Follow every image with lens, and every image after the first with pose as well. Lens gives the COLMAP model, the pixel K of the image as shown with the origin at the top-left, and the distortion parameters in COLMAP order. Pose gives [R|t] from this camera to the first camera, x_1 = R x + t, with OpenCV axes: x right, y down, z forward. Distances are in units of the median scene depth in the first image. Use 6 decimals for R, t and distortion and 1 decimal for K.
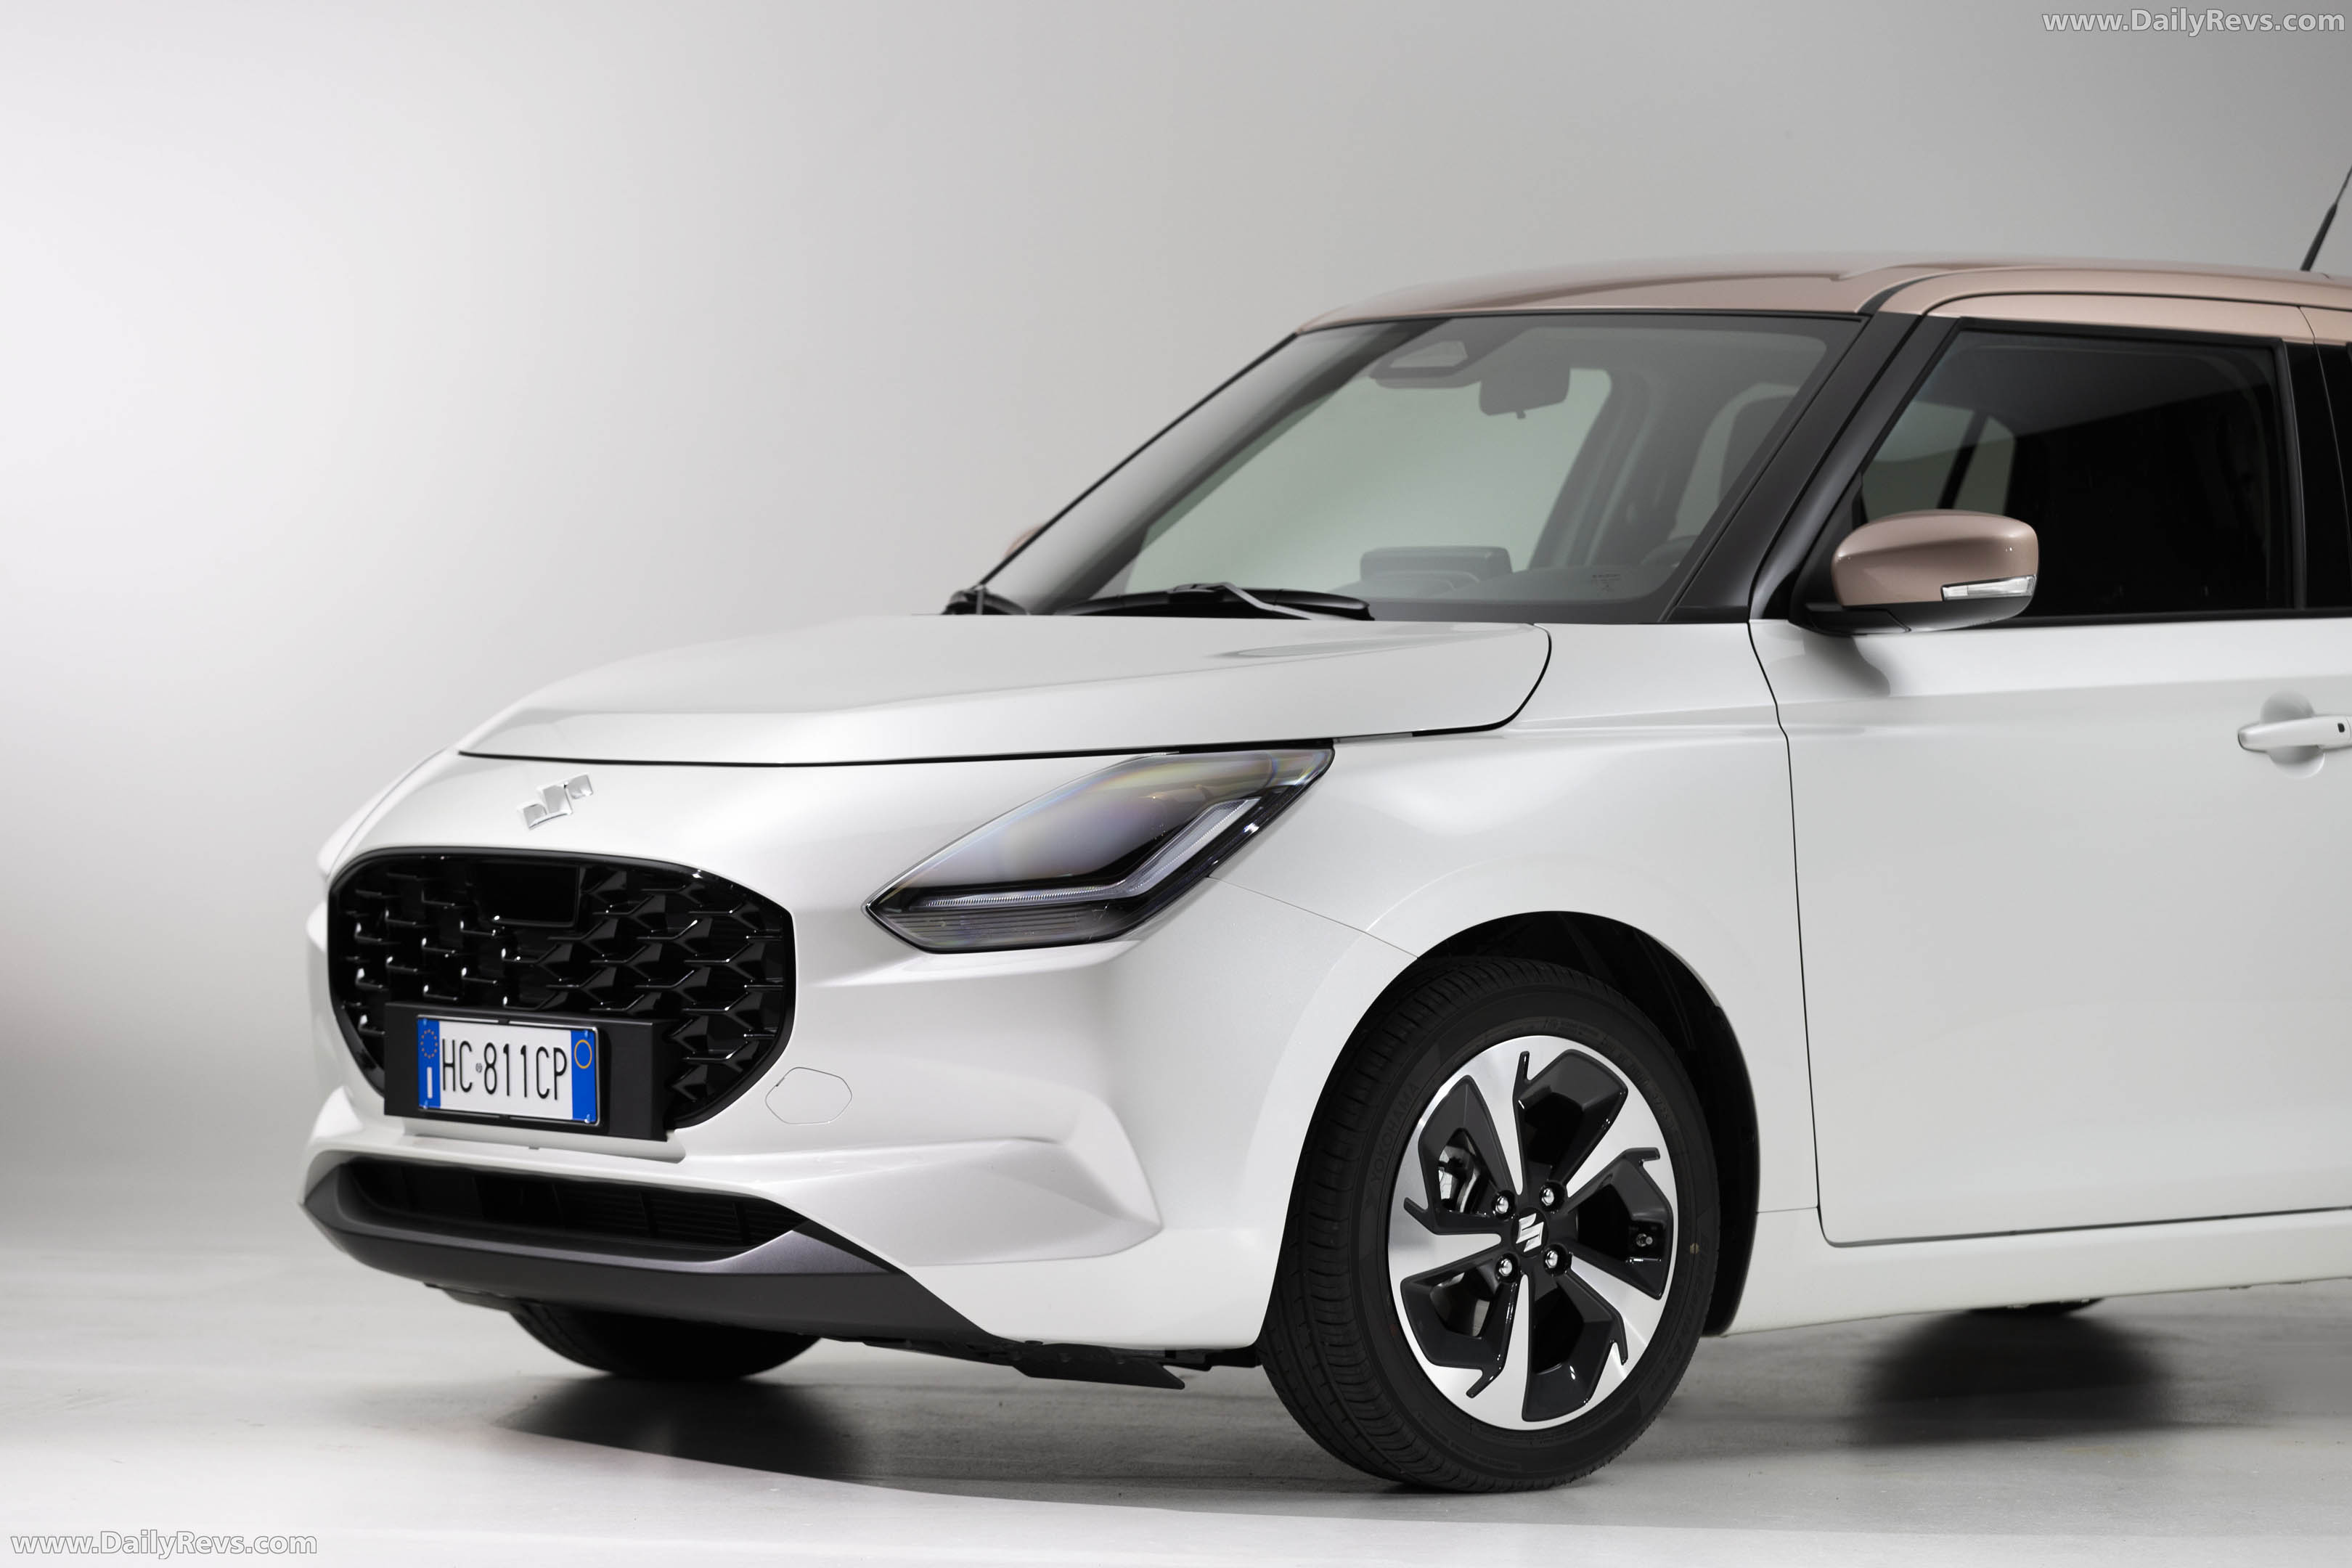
lens RADIAL K [[8070.6, 0, 1176.1], [0, 8070.6, 785.1], [0, 0, 1]] dist [0.338088, 0.000000]
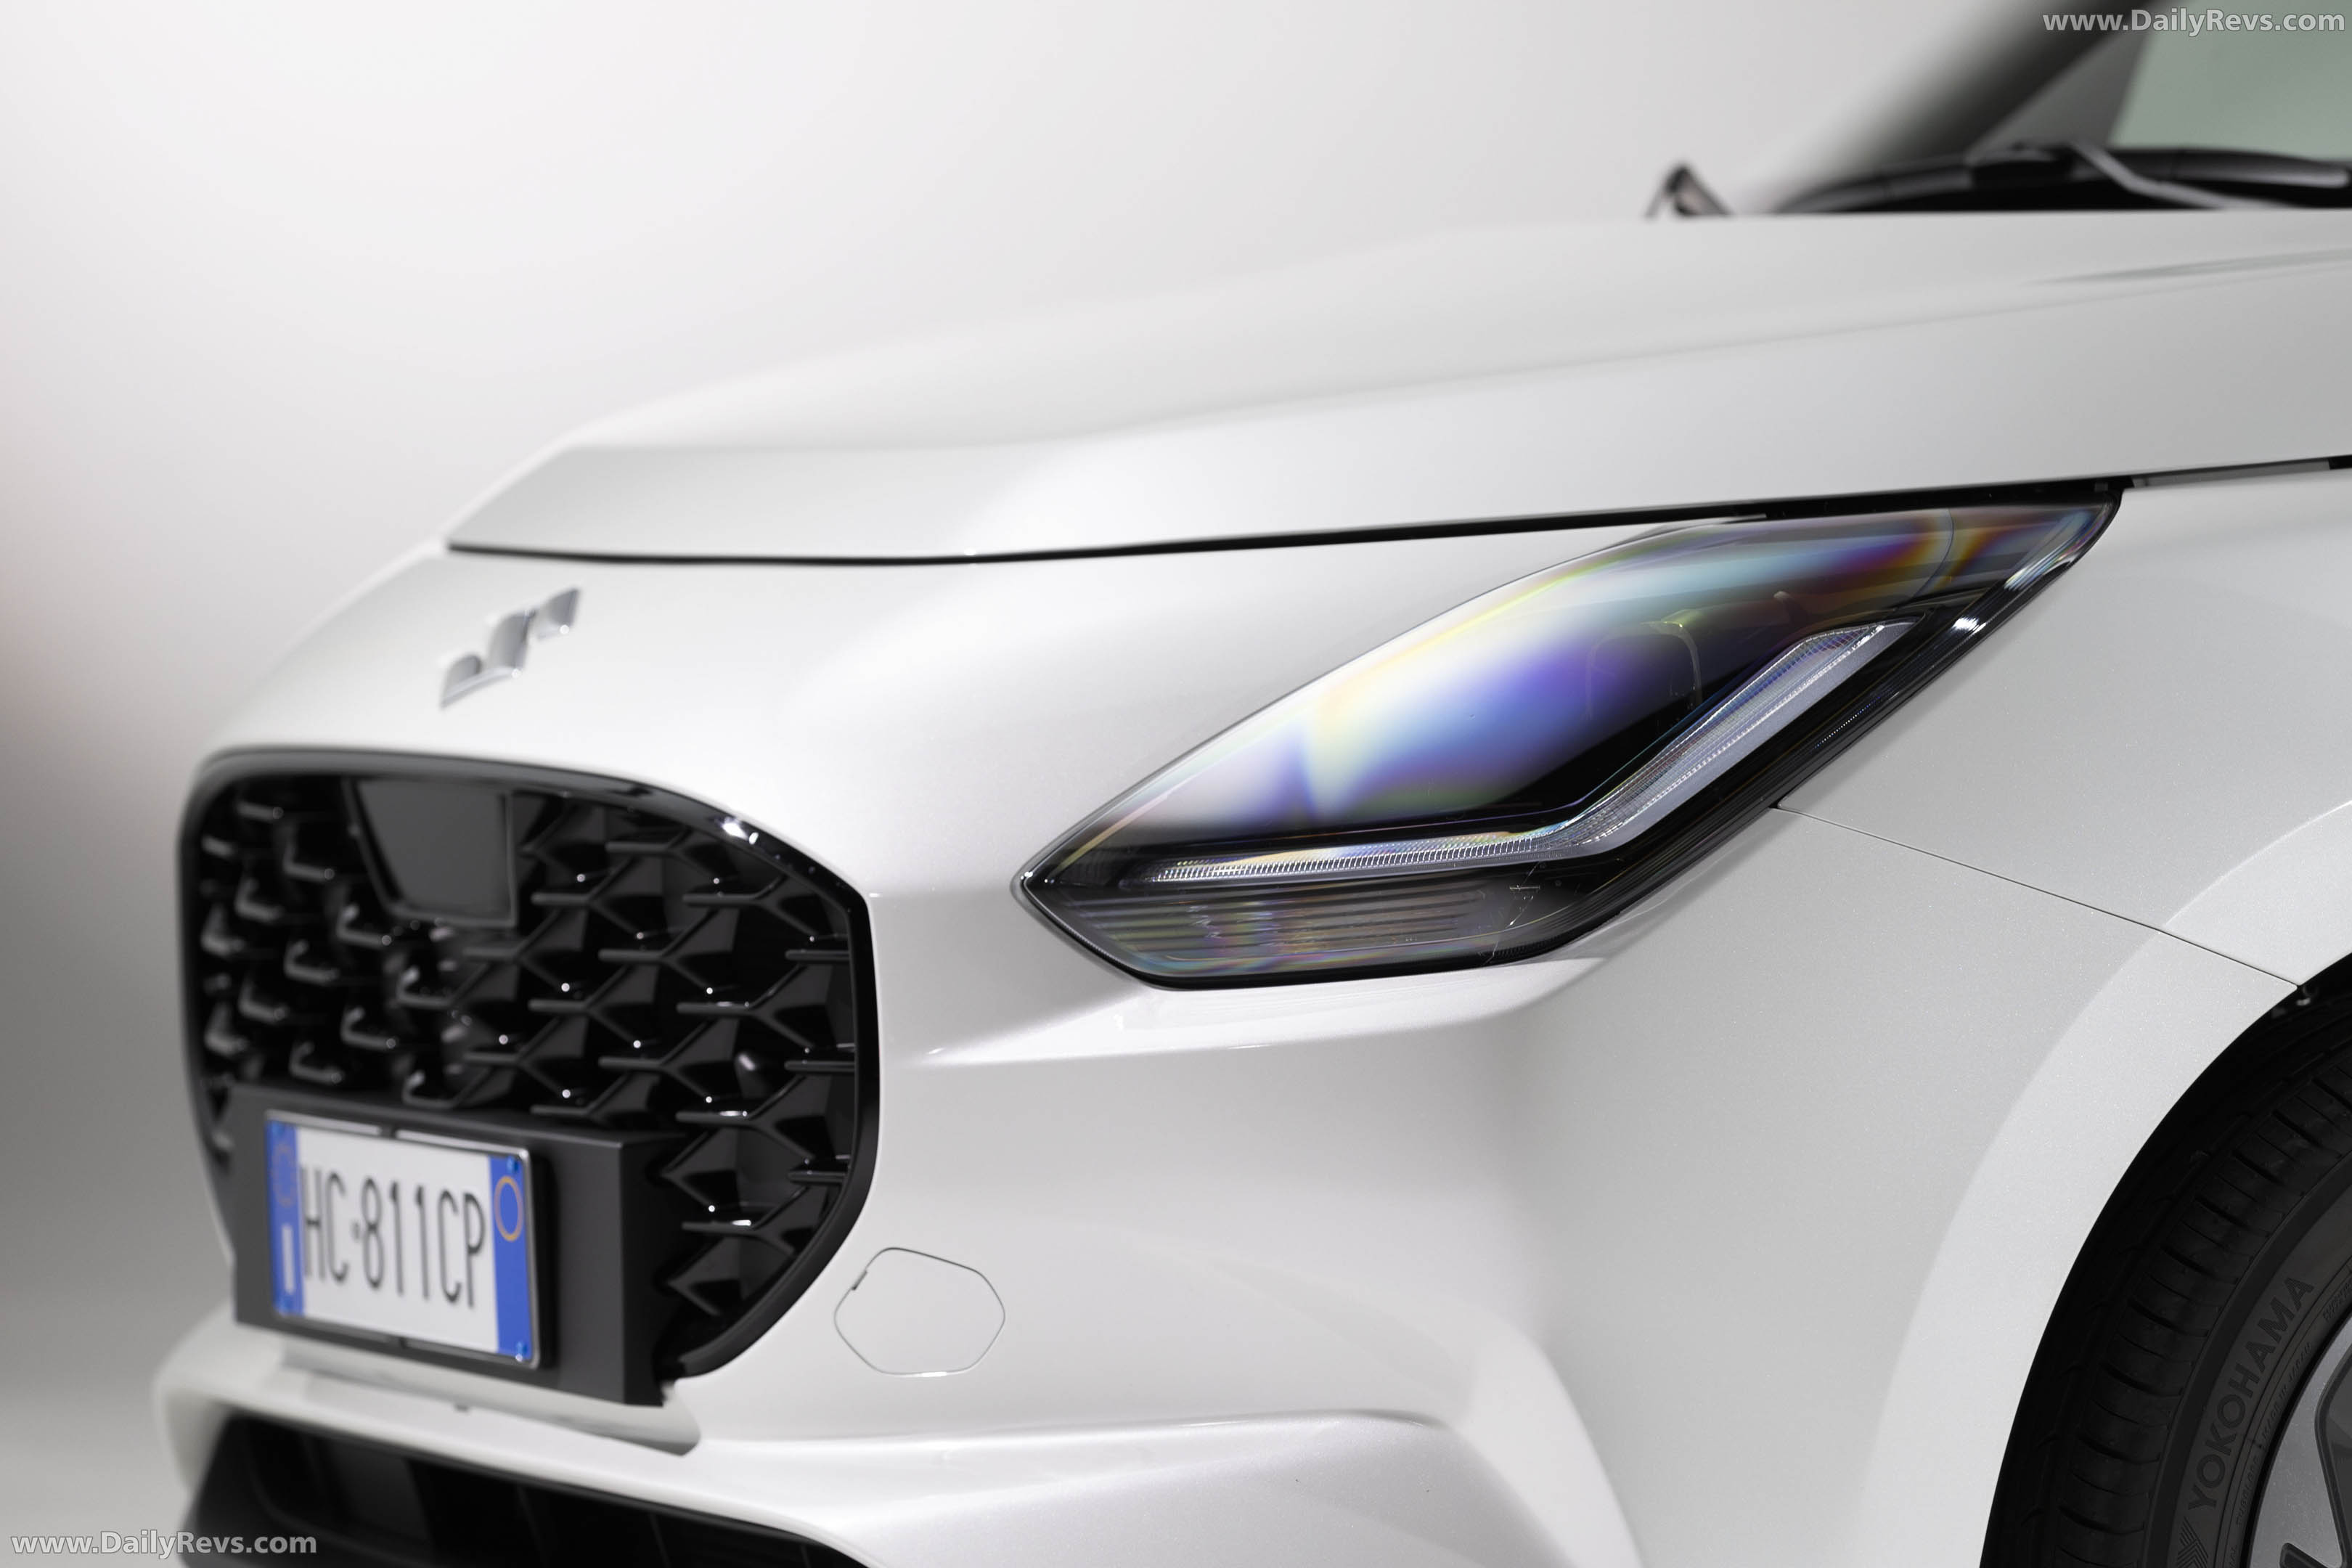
lens RADIAL K [[10883.8, 0, 1177.7], [0, 10883.8, 782.5], [0, 0, 1]] dist [-0.288254, 0.000000]
pose [[0.969993, -0.012356, -0.242819, 0.110130], [0.017414, 0.999674, 0.018694, -0.001177], [0.242509, -0.022361, 0.969891, 0.421193]]
